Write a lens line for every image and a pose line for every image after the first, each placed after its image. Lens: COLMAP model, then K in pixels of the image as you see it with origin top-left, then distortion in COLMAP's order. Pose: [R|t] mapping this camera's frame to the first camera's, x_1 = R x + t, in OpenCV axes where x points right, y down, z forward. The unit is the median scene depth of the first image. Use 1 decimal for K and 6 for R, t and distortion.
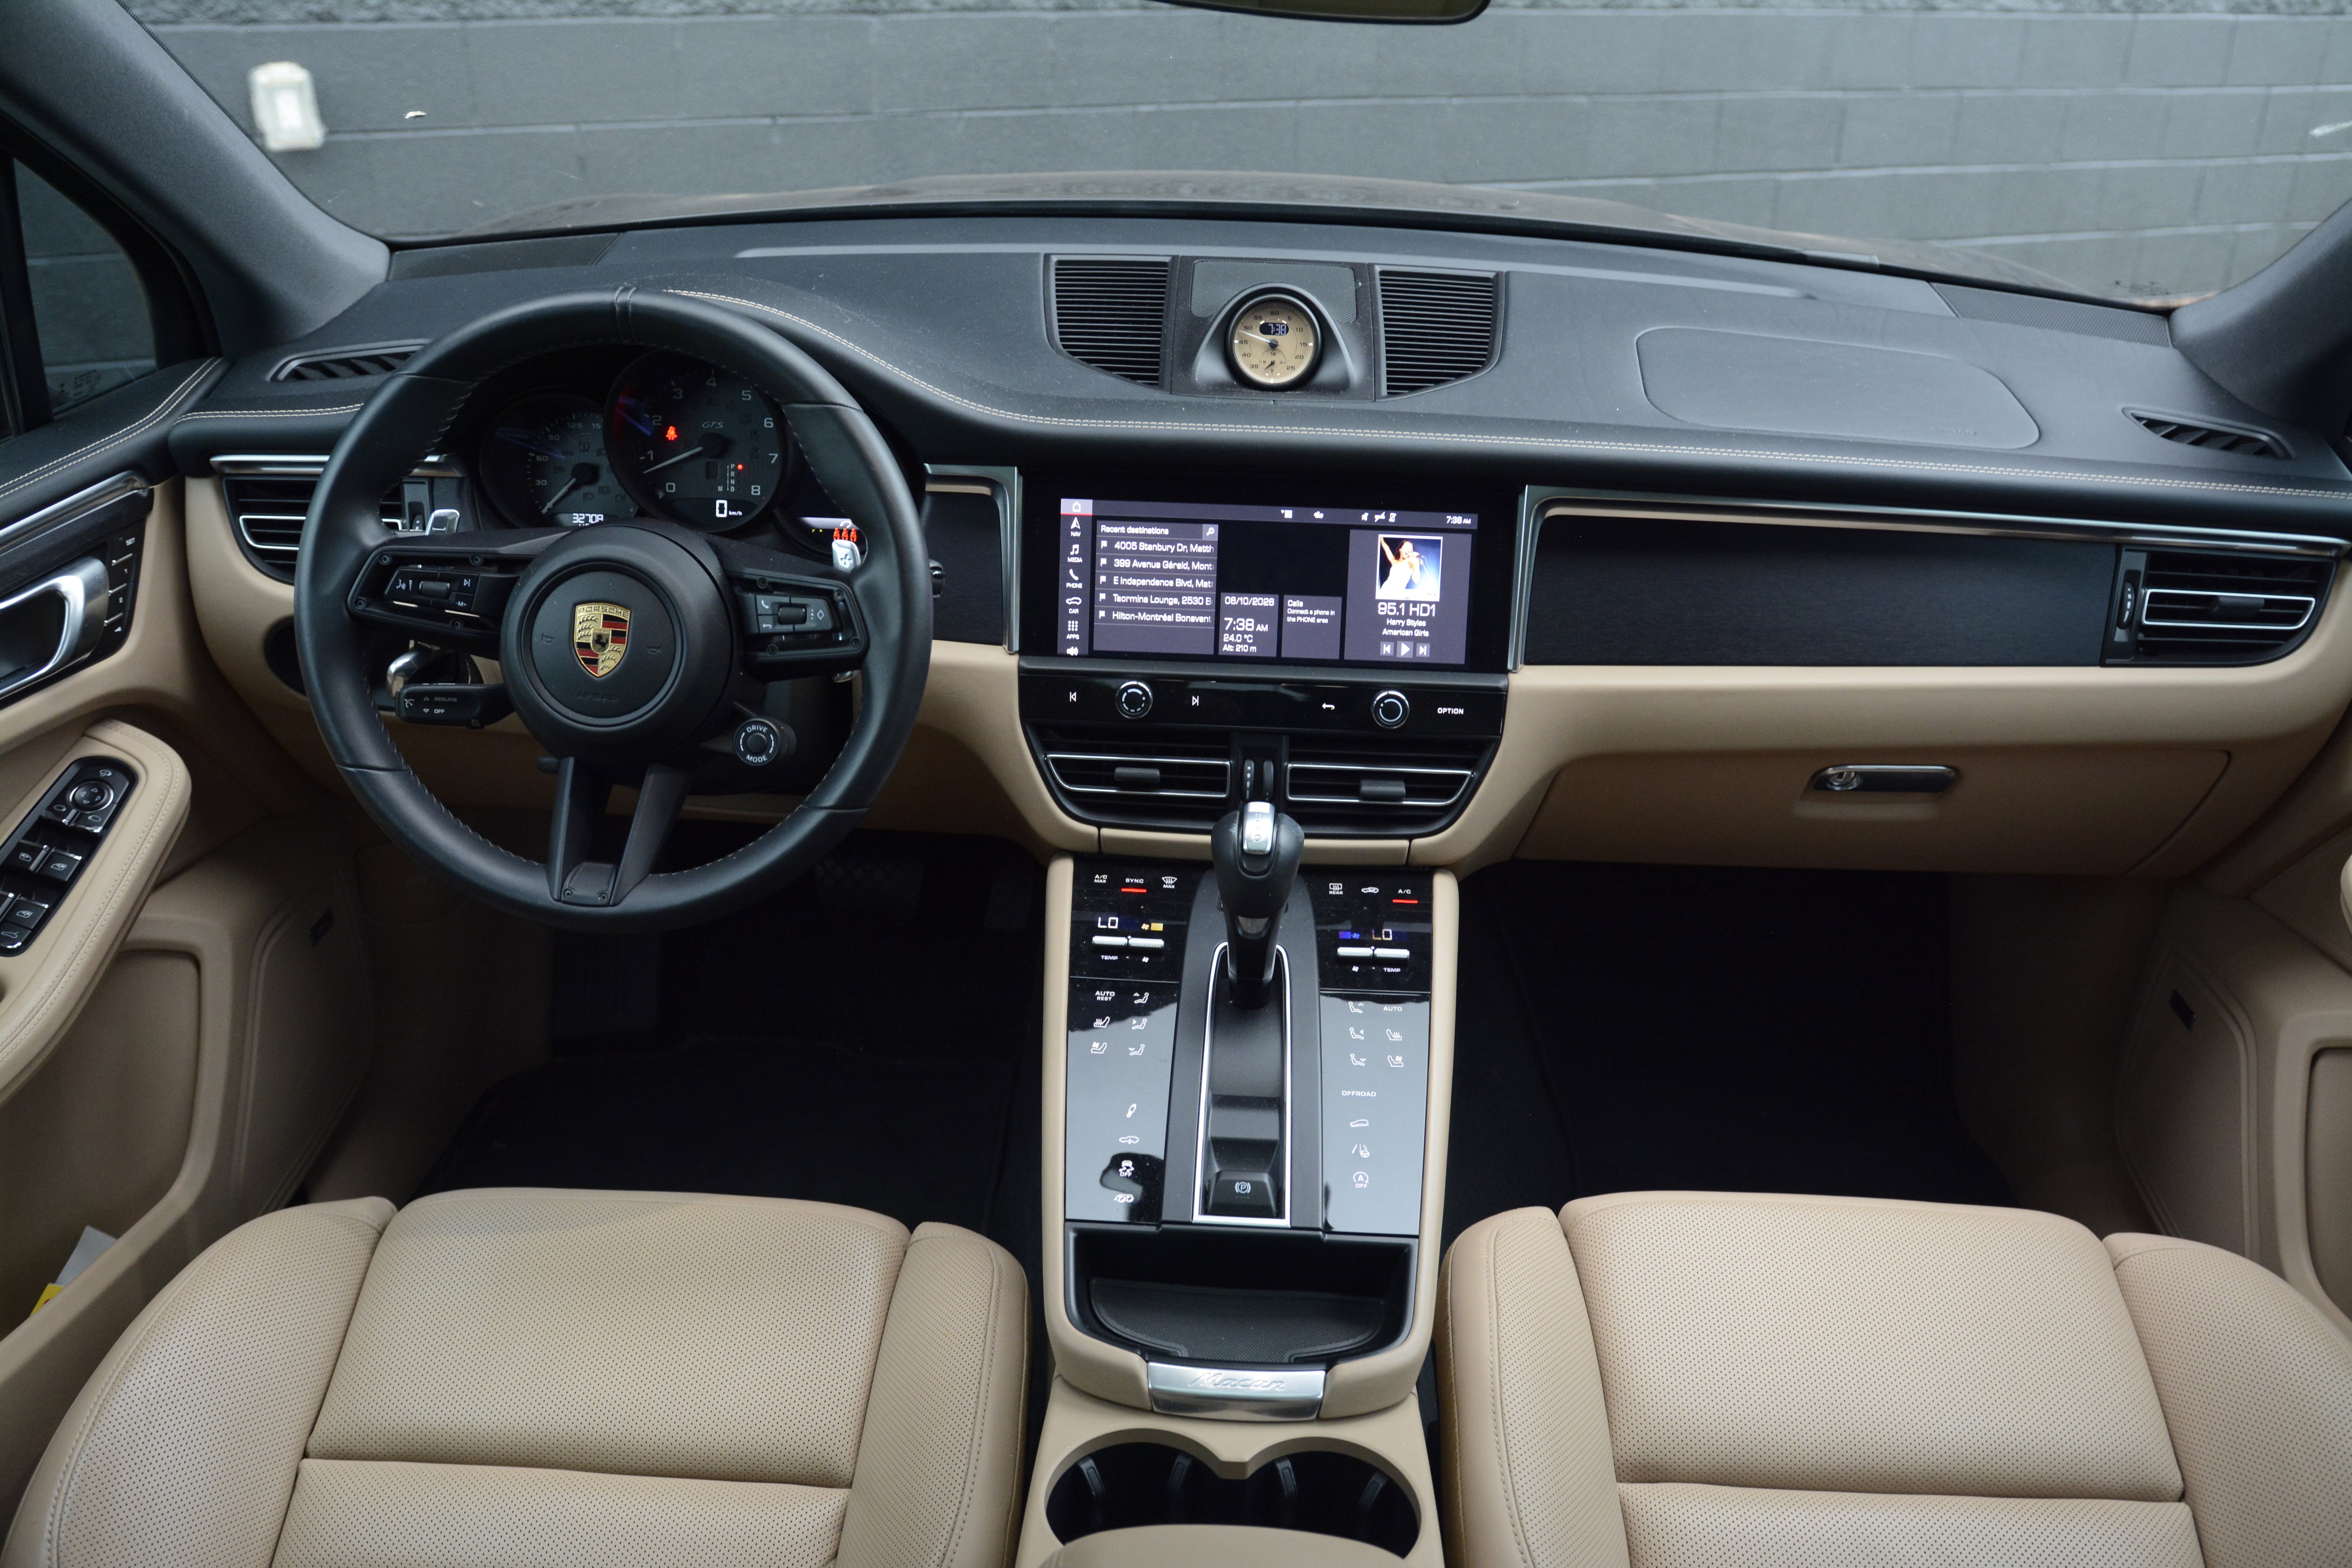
lens RADIAL K [[1848.2, 0, 1186.6], [0, 1848.2, 783.0], [0, 0, 1]] dist [-0.077902, 0.045164]
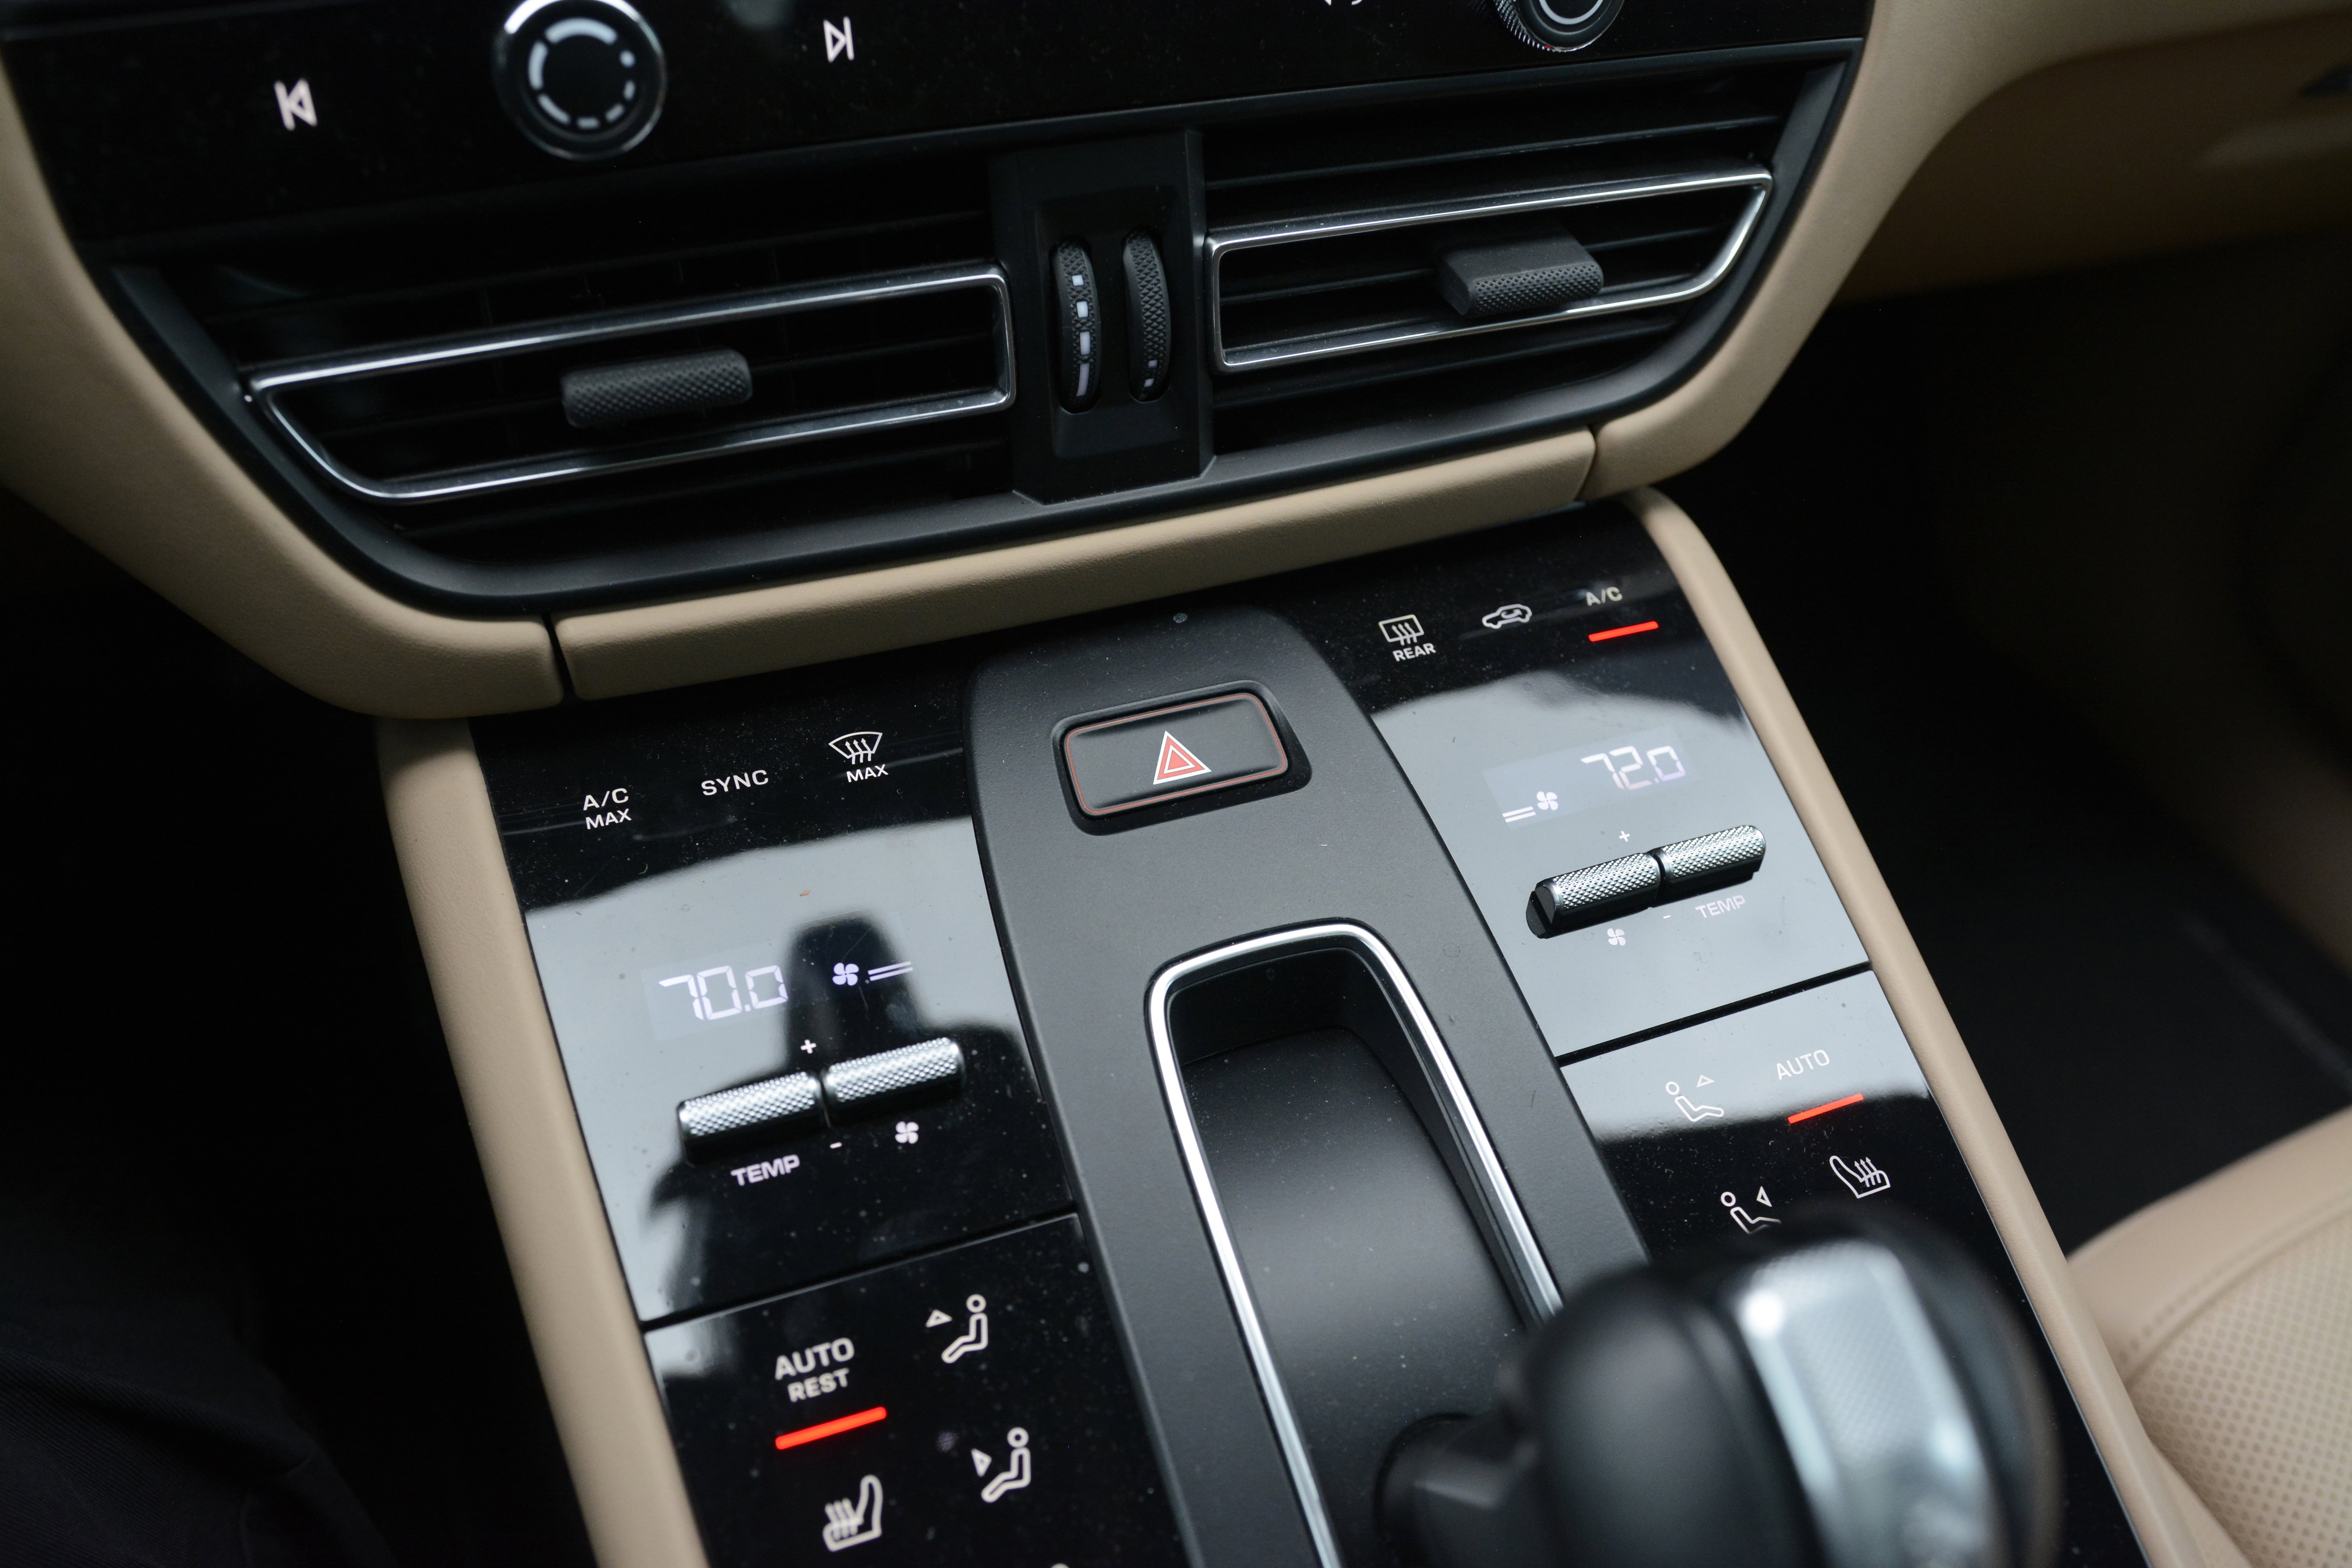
lens RADIAL K [[1848.2, 0, 1165.7], [0, 1848.2, 776.9], [0, 0, 1]] dist [-0.077902, 0.045164]
pose [[0.919063, -0.255727, 0.299879, -0.051353], [0.140402, 0.923427, 0.357168, -0.034751], [-0.368254, -0.286157, 0.884592, 0.750060]]
